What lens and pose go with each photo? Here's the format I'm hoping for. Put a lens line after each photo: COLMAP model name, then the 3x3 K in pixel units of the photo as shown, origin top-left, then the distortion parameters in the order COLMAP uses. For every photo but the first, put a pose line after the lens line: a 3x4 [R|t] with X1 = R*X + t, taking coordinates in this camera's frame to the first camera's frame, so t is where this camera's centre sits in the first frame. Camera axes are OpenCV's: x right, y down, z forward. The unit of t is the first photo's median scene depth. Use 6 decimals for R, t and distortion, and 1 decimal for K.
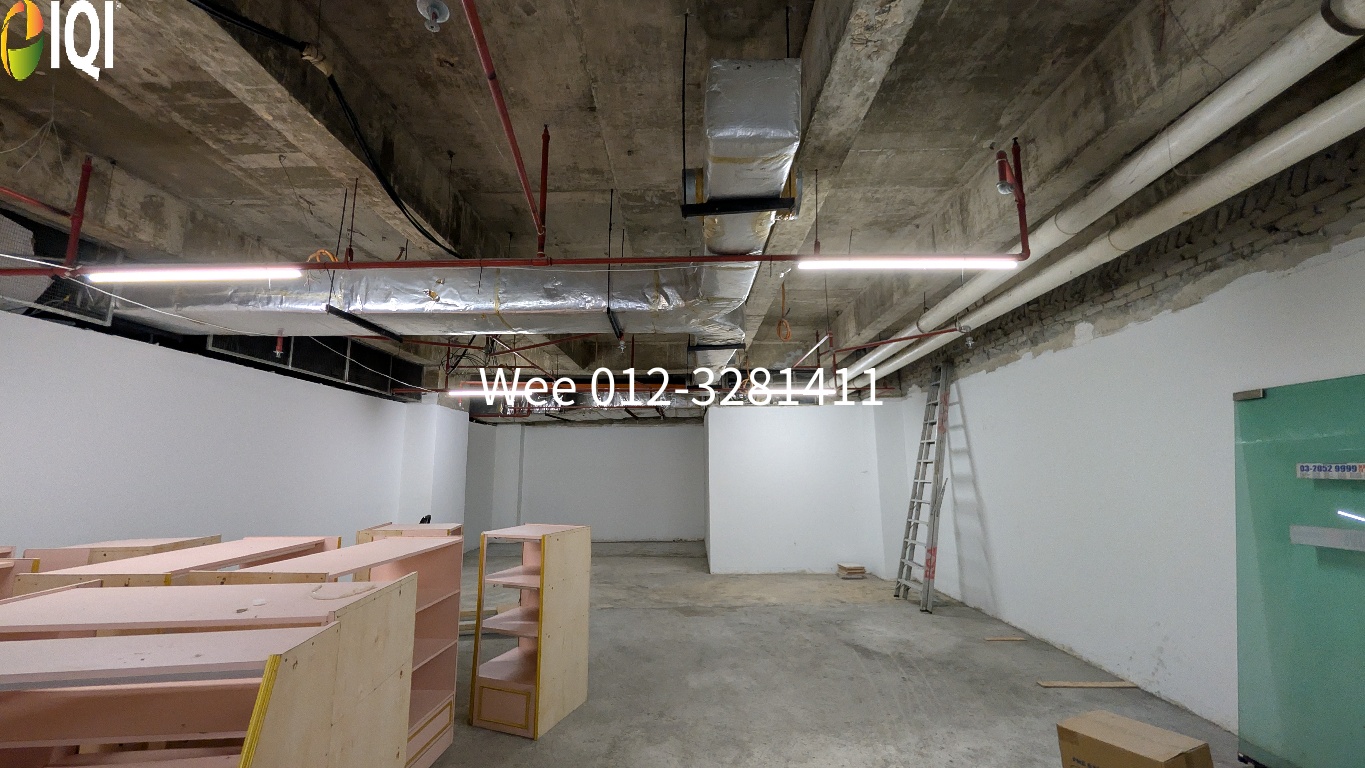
lens RADIAL K [[517.4, 0, 679.6], [0, 517.4, 390.0], [0, 0, 1]] dist [0.001244, 0.000222]
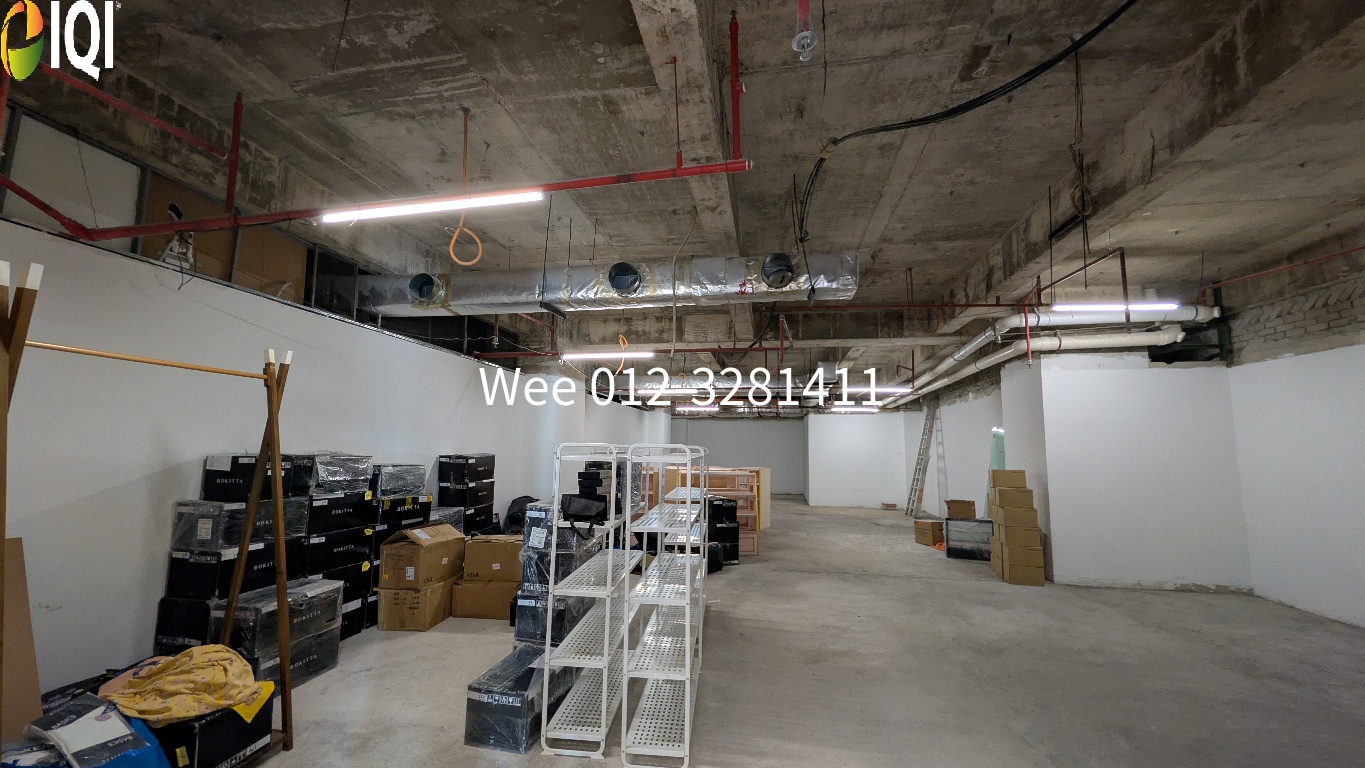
lens RADIAL K [[517.4, 0, 679.6], [0, 517.4, 390.0], [0, 0, 1]] dist [0.001244, 0.000222]
pose [[0.985895, 0.003824, -0.167322, -0.138487], [0.002940, 0.999189, 0.040159, -0.203472], [0.167339, -0.040085, 0.985084, -1.363481]]
